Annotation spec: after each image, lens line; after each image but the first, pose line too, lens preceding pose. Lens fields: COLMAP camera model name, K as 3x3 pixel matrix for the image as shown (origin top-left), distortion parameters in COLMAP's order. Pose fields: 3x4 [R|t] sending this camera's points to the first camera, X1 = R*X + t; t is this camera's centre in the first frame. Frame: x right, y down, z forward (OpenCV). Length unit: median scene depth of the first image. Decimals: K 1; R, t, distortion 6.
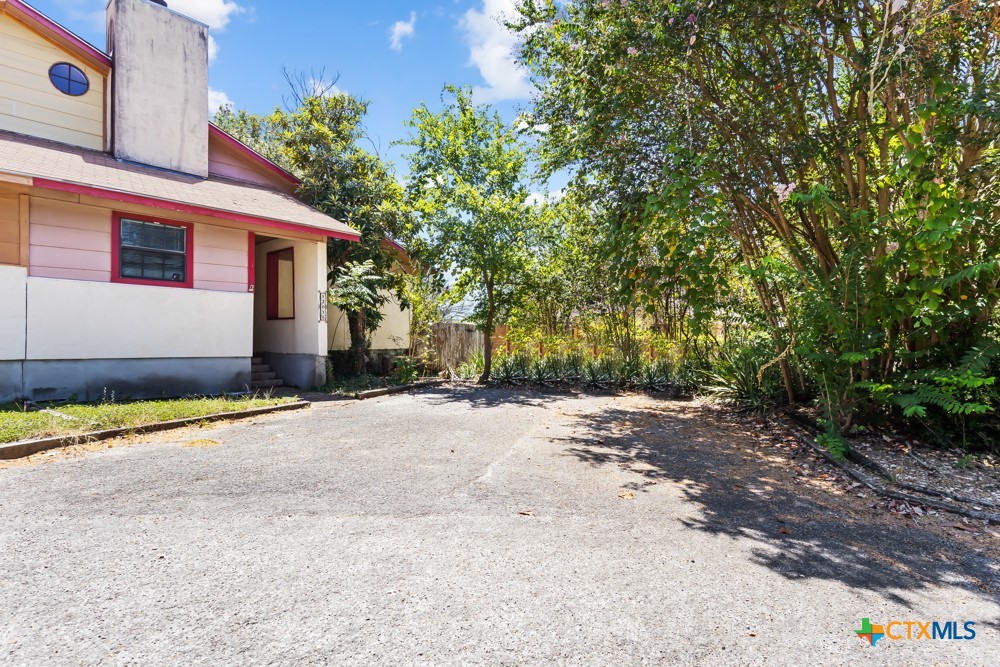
lens RADIAL K [[538.3, 0, 500.0], [0, 538.3, 333.5], [0, 0, 1]] dist [0.000549, 0.000171]
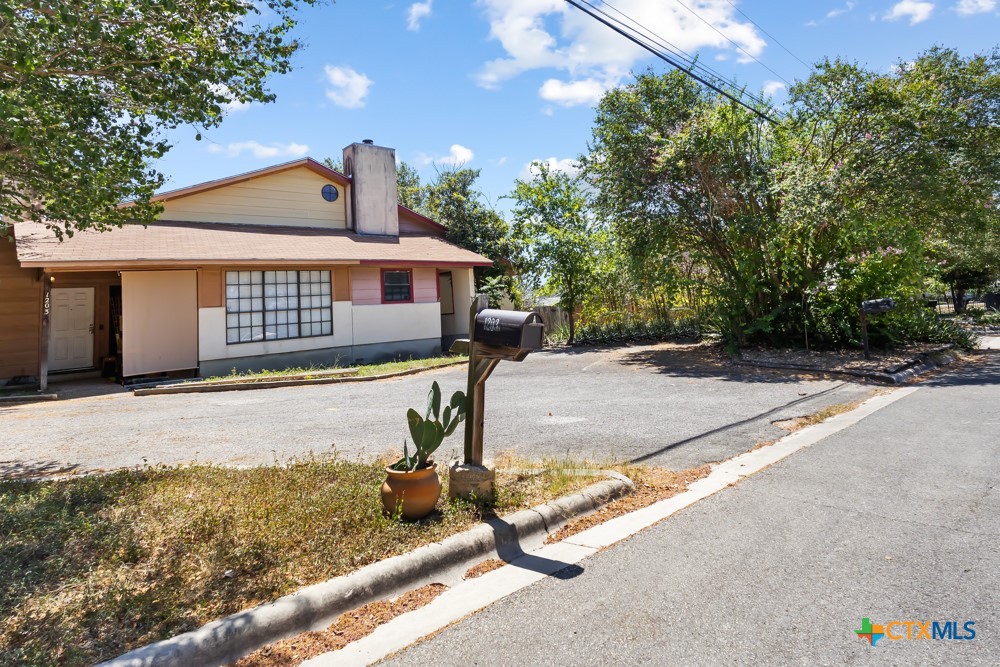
lens RADIAL K [[519.6, 0, 502.8], [0, 519.6, 316.4], [0, 0, 1]] dist [0.000023, -0.000315]
pose [[0.988340, -0.080973, -0.128950, -0.025760], [0.082602, 0.996556, 0.007324, -0.018517], [0.127913, -0.017890, 0.991624, -0.577861]]
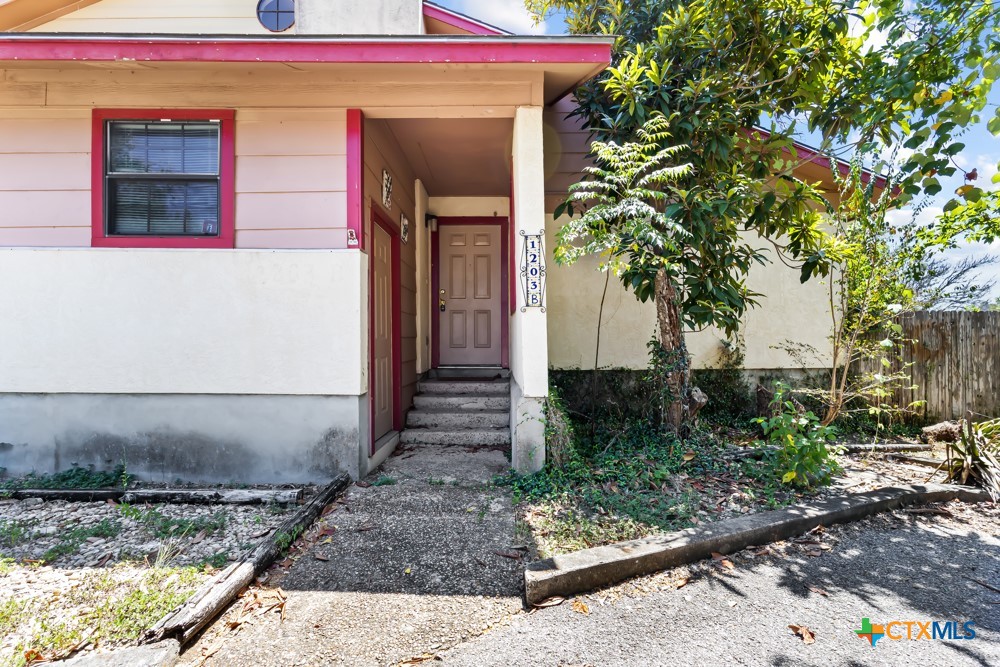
lens RADIAL K [[464.1, 0, 502.1], [0, 464.1, 337.9], [0, 0, 1]] dist [0.001058, 0.000687]
pose [[0.668973, -0.006057, -0.743262, -0.084641], [0.010682, 0.999942, 0.001465, -0.002342], [0.743210, -0.008920, 0.668999, 0.679843]]
